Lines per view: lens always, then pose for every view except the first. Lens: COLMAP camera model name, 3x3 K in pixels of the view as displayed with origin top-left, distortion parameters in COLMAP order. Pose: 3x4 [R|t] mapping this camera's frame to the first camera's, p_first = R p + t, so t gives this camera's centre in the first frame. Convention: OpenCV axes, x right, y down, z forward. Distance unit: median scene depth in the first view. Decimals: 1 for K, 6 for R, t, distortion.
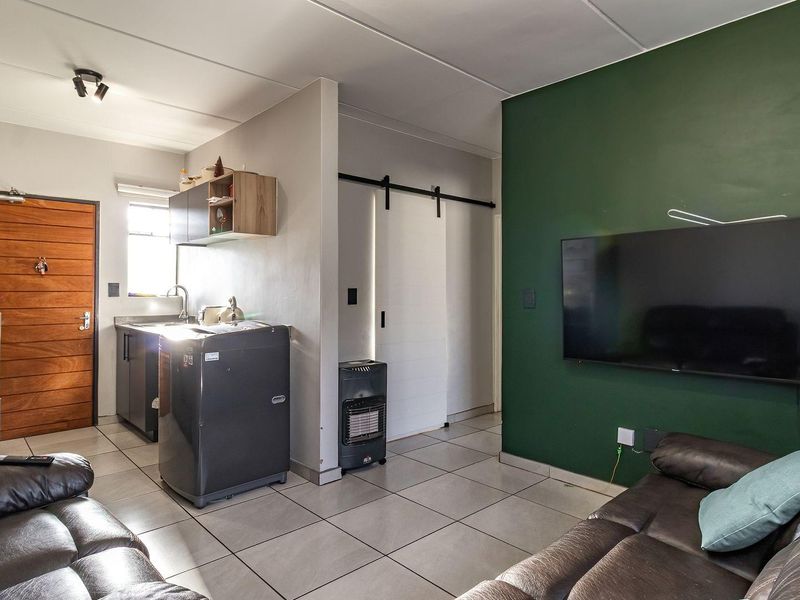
lens RADIAL K [[495.6, 0, 400.4], [0, 495.6, 284.3], [0, 0, 1]] dist [-0.000196, 0.000828]
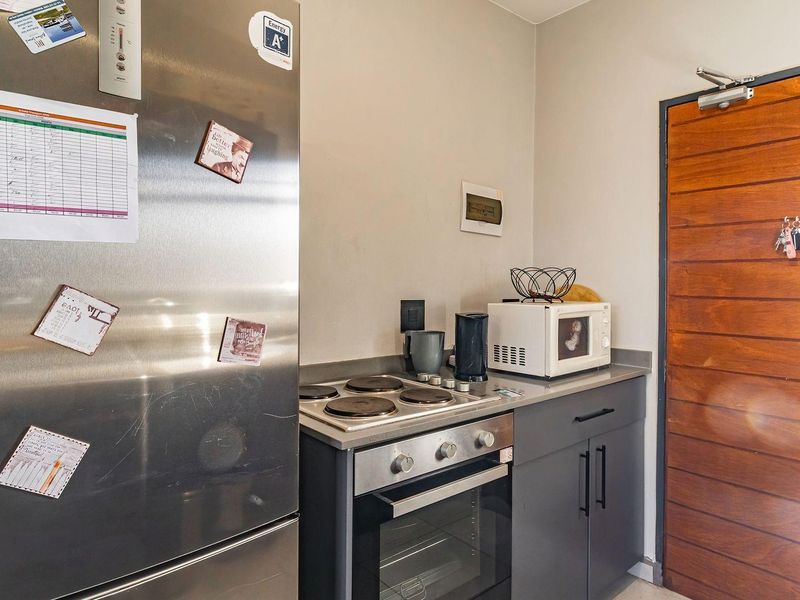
lens RADIAL K [[495.6, 0, 400.4], [0, 495.6, 284.3], [0, 0, 1]] dist [-0.000196, 0.000828]
pose [[-0.053909, 0.003284, -0.998540, -0.285085], [0.004804, 0.999984, 0.003030, -0.001178], [0.998534, -0.004634, -0.053924, 0.679171]]
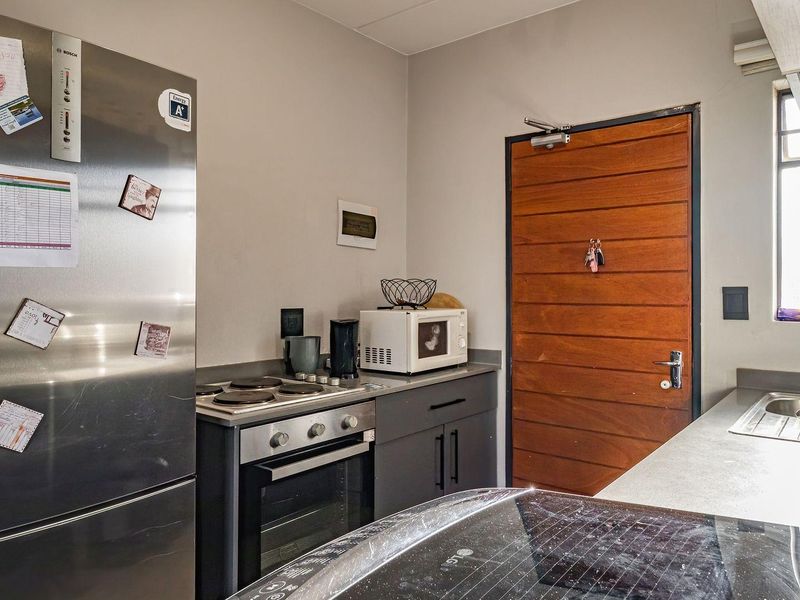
lens RADIAL K [[574.9, 0, 401.4], [0, 574.9, 282.8], [0, 0, 1]] dist [-0.004337, -0.003855]
pose [[0.141480, -0.012308, -0.989865, -0.147062], [0.009814, 0.999891, -0.011030, -0.003738], [0.989892, -0.008154, 0.141586, 0.693655]]
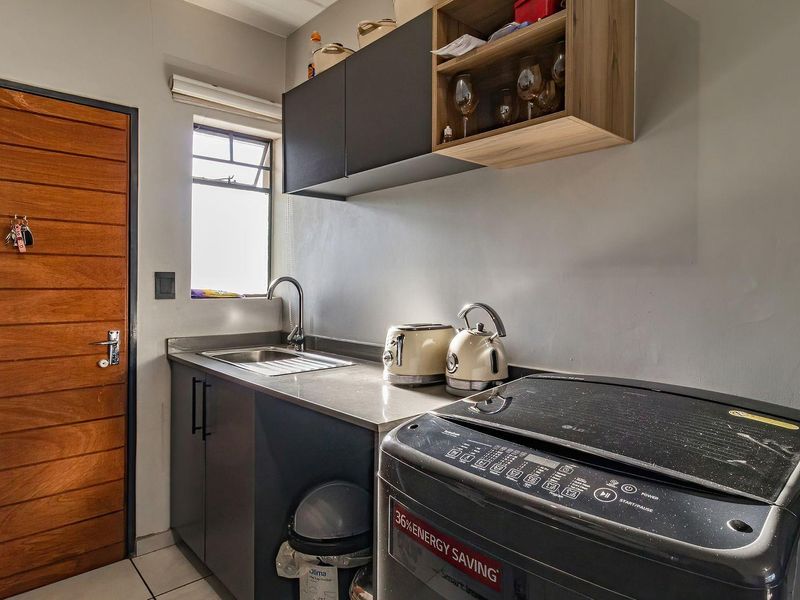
lens RADIAL K [[495.6, 0, 400.4], [0, 495.6, 284.3], [0, 0, 1]] dist [-0.000196, 0.000828]
pose [[0.999834, 0.004558, -0.017618, -0.348257], [-0.004337, 0.999912, 0.012516, 0.002613], [0.017673, -0.012437, 0.999766, 0.526303]]
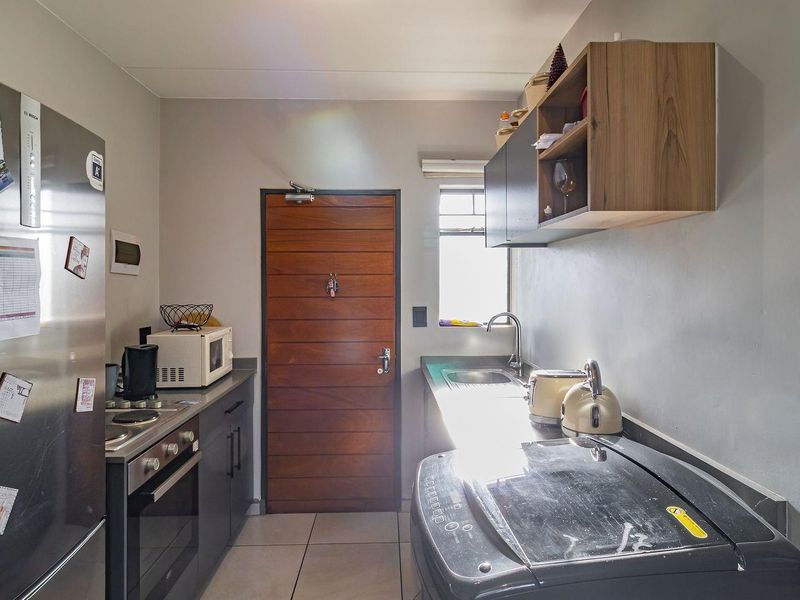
lens RADIAL K [[495.6, 0, 400.4], [0, 495.6, 284.3], [0, 0, 1]] dist [-0.000196, 0.000828]
pose [[0.754867, -0.001495, -0.655877, -0.158862], [0.010506, 0.999897, 0.009812, -0.043417], [0.655794, -0.014298, 0.754804, 0.495616]]
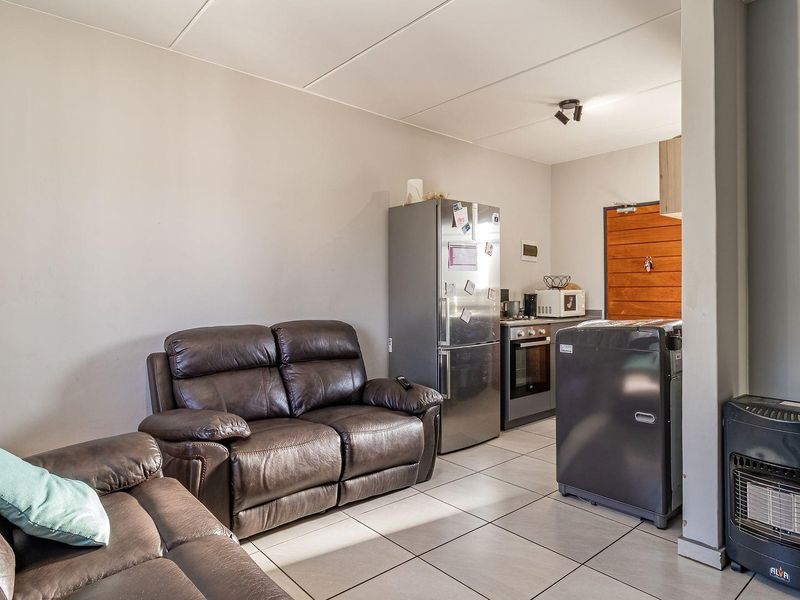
lens RADIAL K [[495.6, 0, 400.4], [0, 495.6, 284.3], [0, 0, 1]] dist [-0.000196, 0.000828]
pose [[-0.036095, -0.012574, -0.999269, 0.417634], [0.012381, 0.999838, -0.013028, 0.016162], [0.999272, -0.012842, -0.035933, 0.461440]]
